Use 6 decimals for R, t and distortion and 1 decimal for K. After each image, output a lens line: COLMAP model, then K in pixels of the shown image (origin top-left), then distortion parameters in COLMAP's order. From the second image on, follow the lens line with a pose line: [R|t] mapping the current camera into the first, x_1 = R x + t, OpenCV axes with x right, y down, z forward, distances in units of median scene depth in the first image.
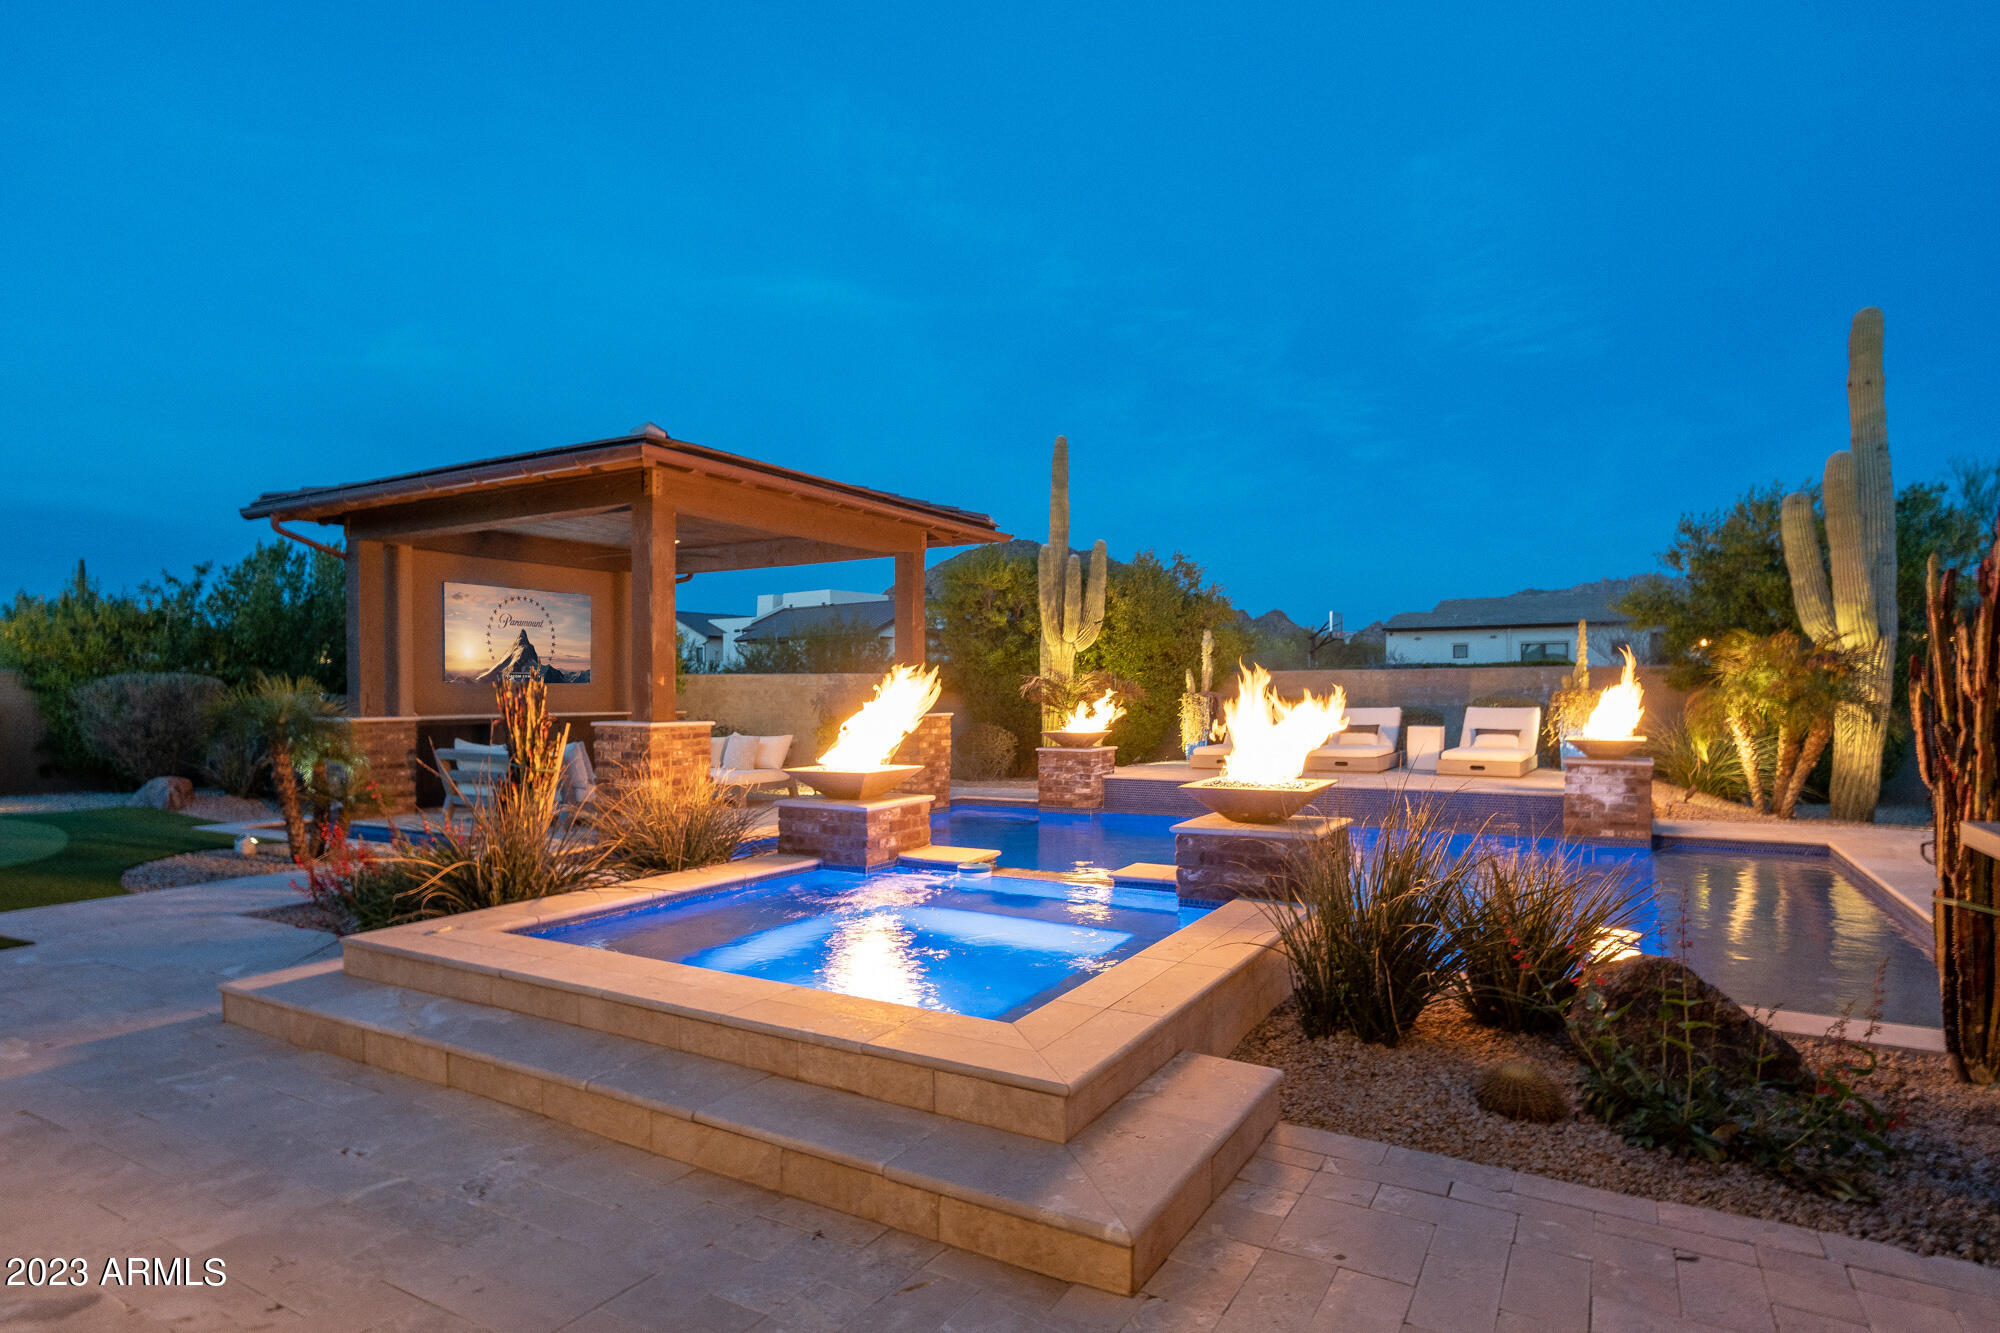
lens RADIAL K [[1069.2, 0, 1002.5], [0, 1069.2, 703.6], [0, 0, 1]] dist [0.000962, -0.000616]
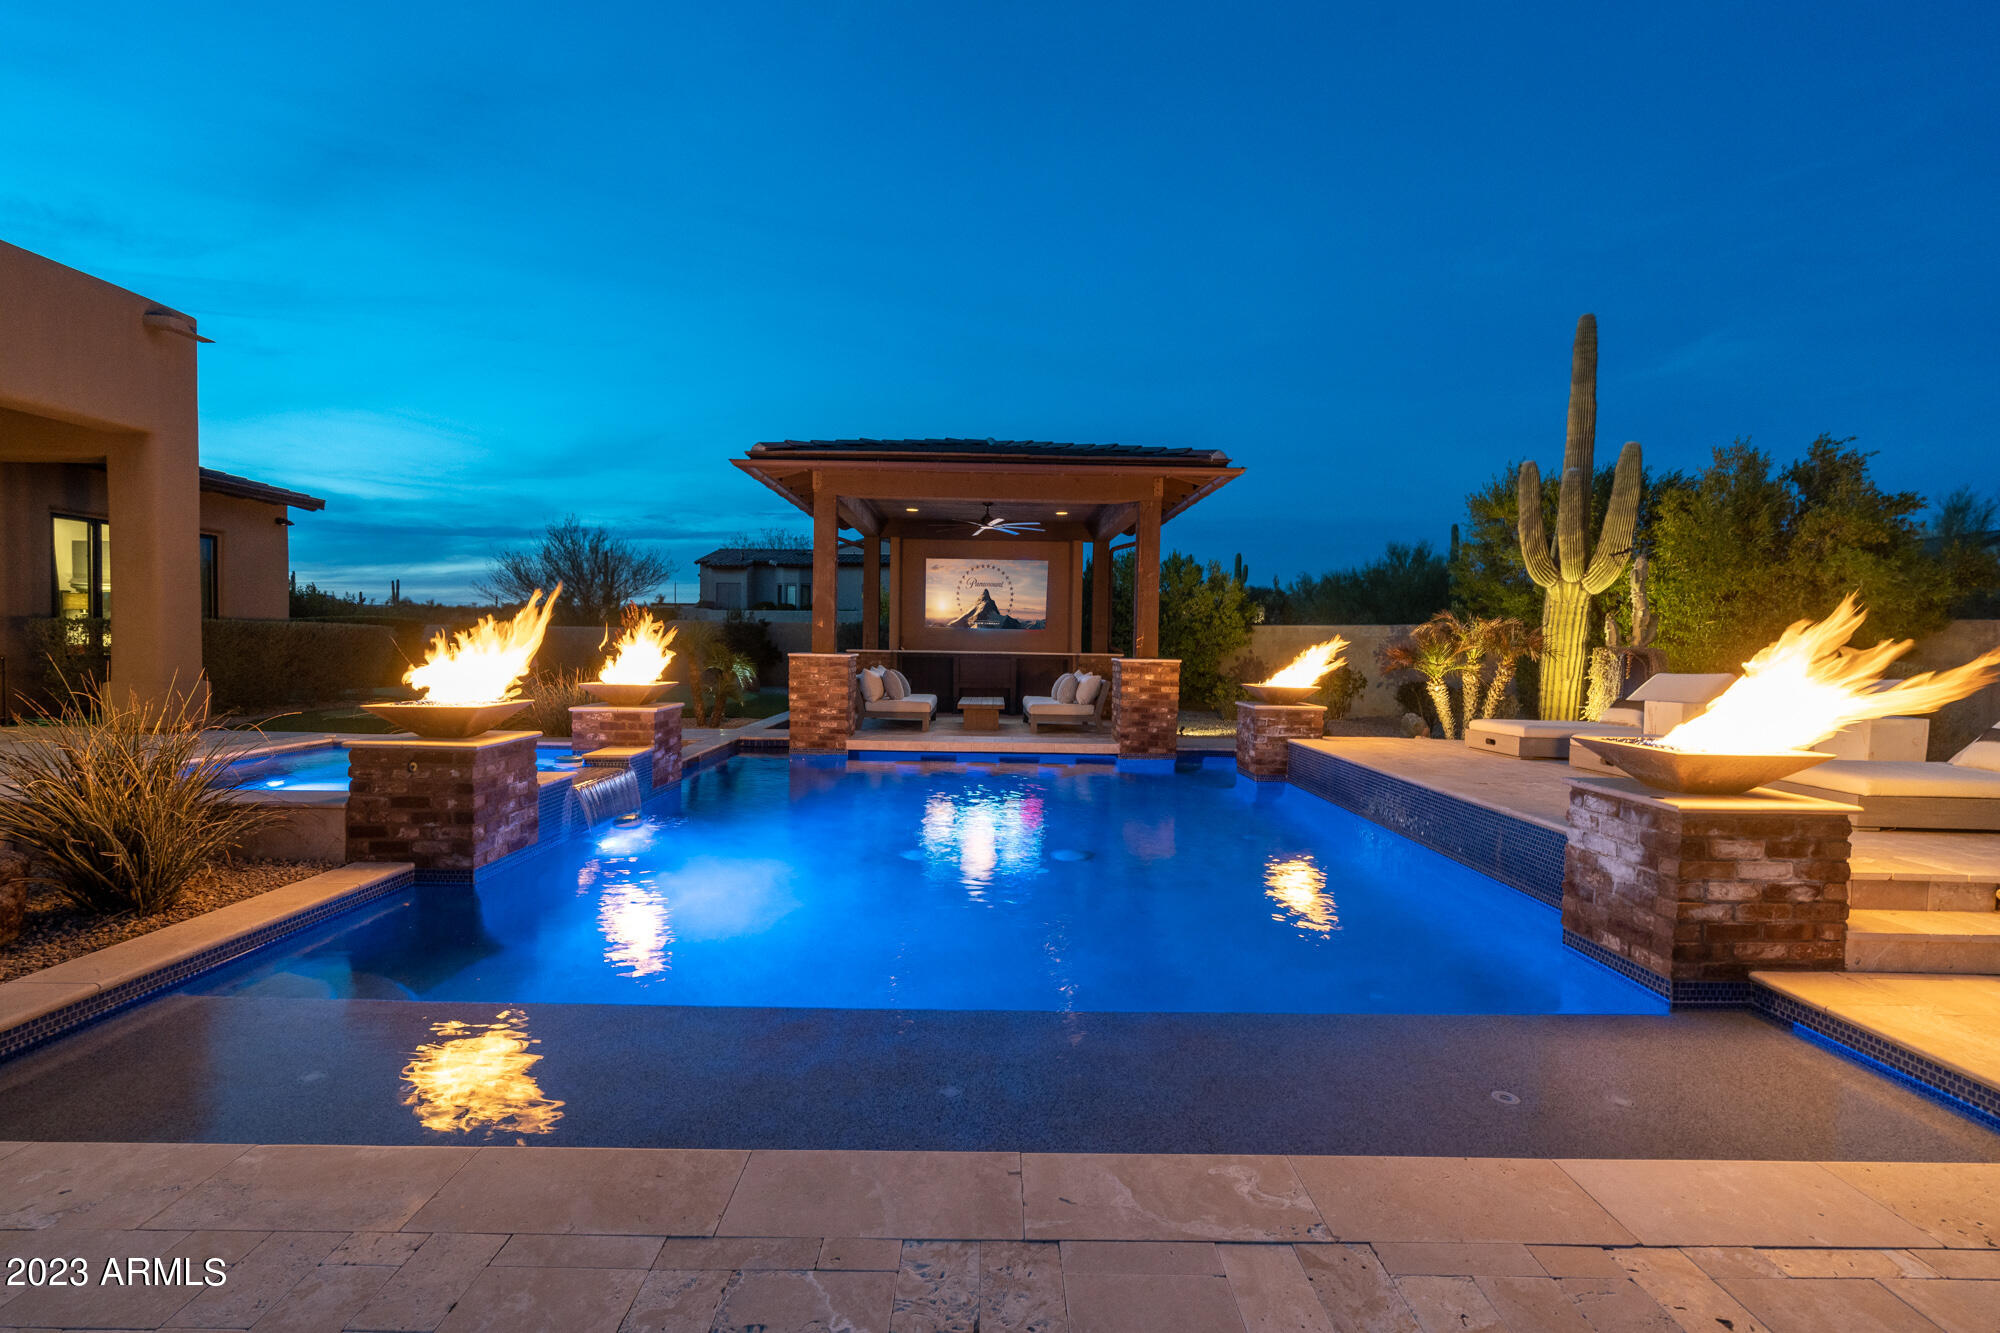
lens RADIAL K [[903.9, 0, 994.4], [0, 903.9, 668.8], [0, 0, 1]] dist [-0.002020, 0.000872]
pose [[0.531578, 0.040802, -0.846026, 0.557701], [-0.030646, 0.999112, 0.028930, -0.001737], [0.846455, 0.010548, 0.532356, 0.412777]]
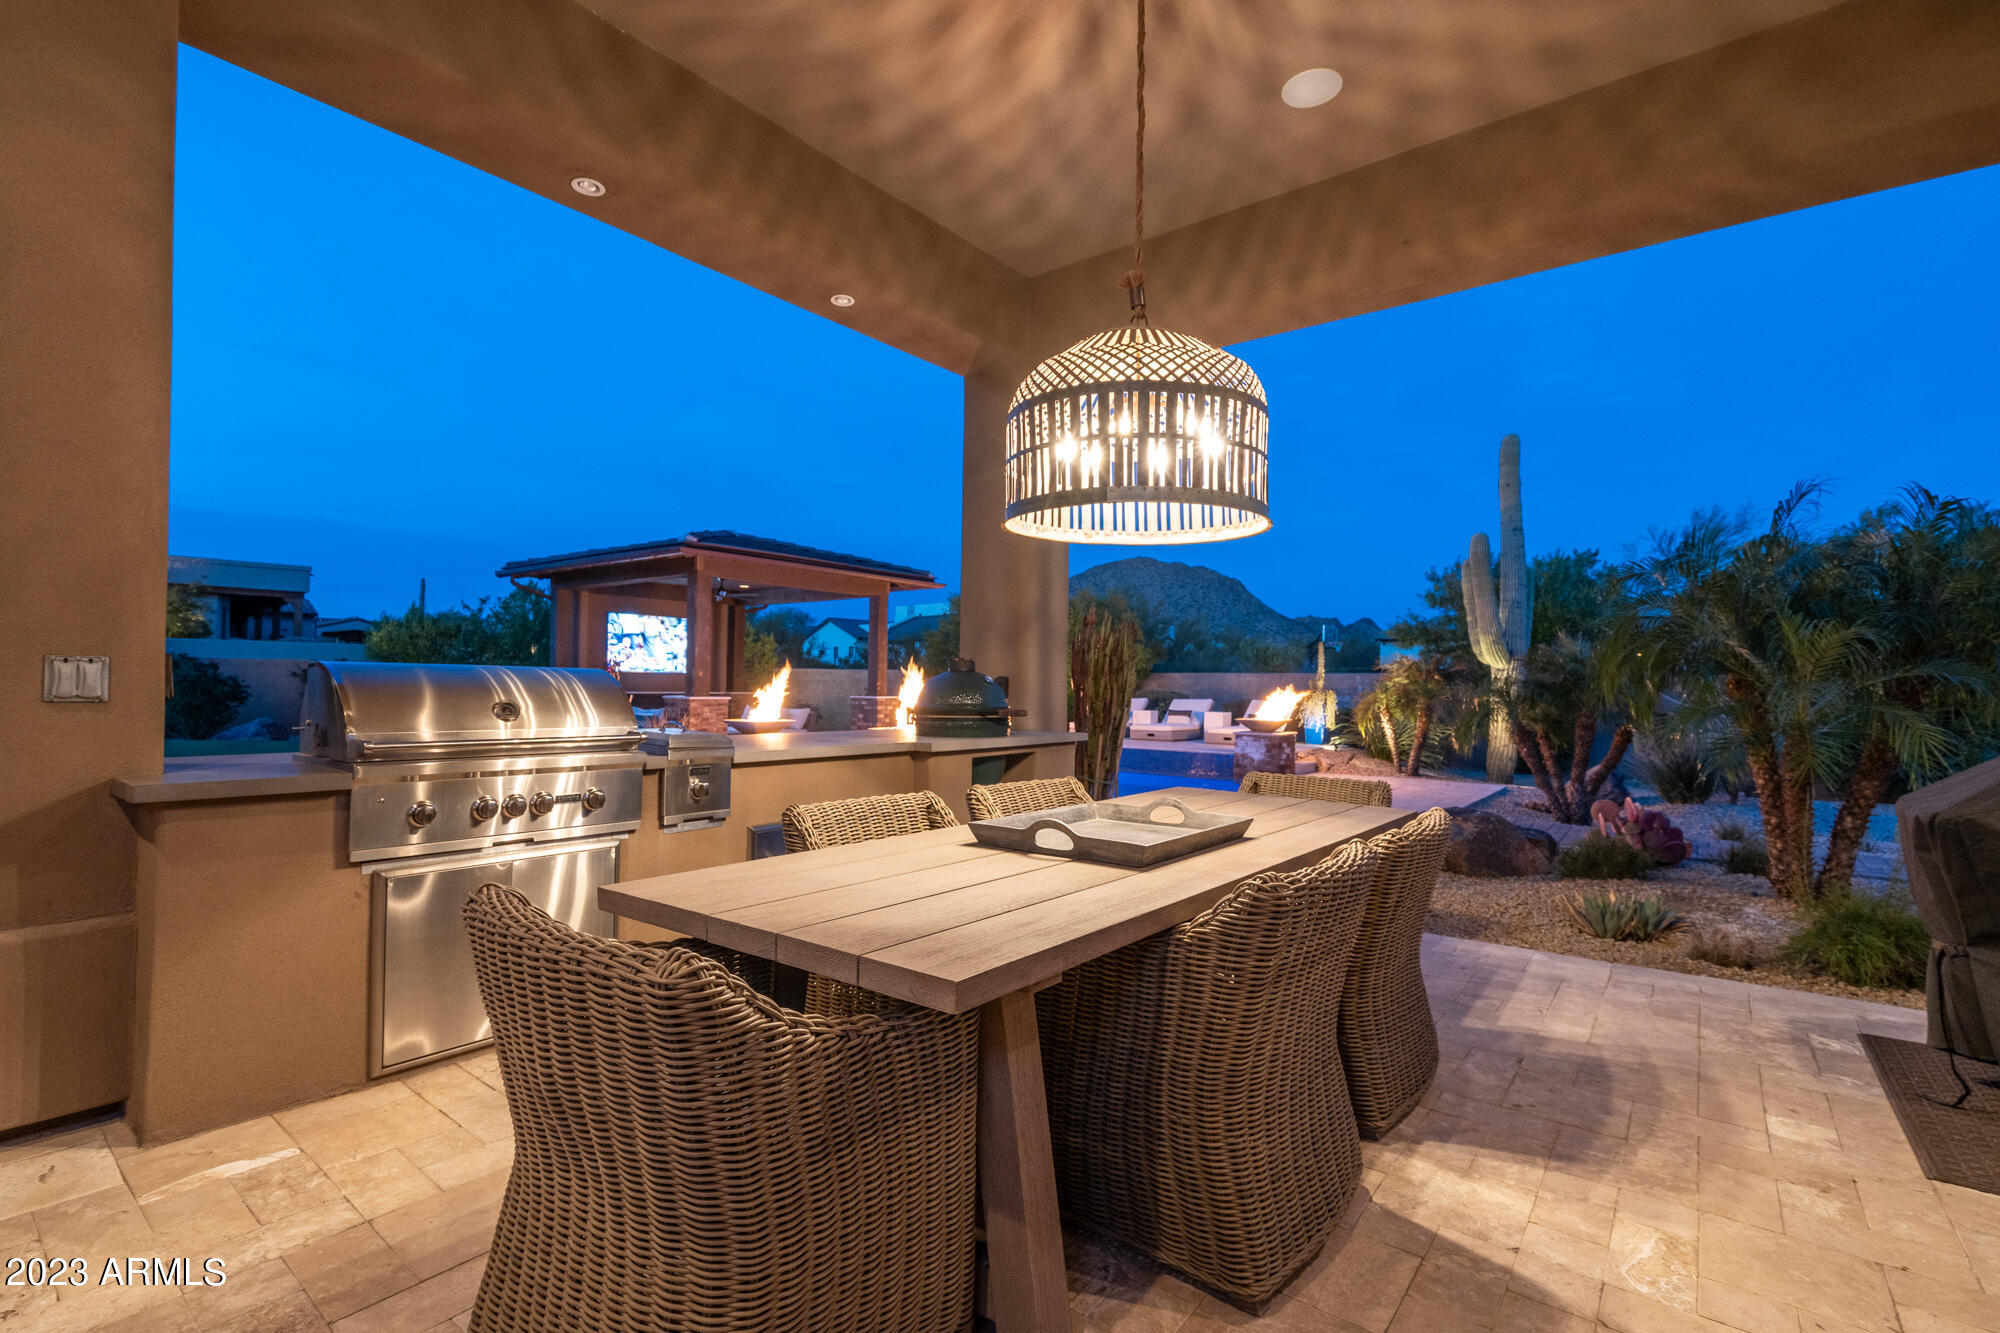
lens RADIAL K [[887.6, 0, 1000.0], [0, 887.6, 666.5], [0, 0, 1]] dist [-0.001222, 0.000107]
pose [[0.990136, 0.016106, -0.139183, 0.272765], [-0.020305, 0.999379, -0.028799, -0.000033], [0.138632, 0.031341, 0.989848, -0.281813]]
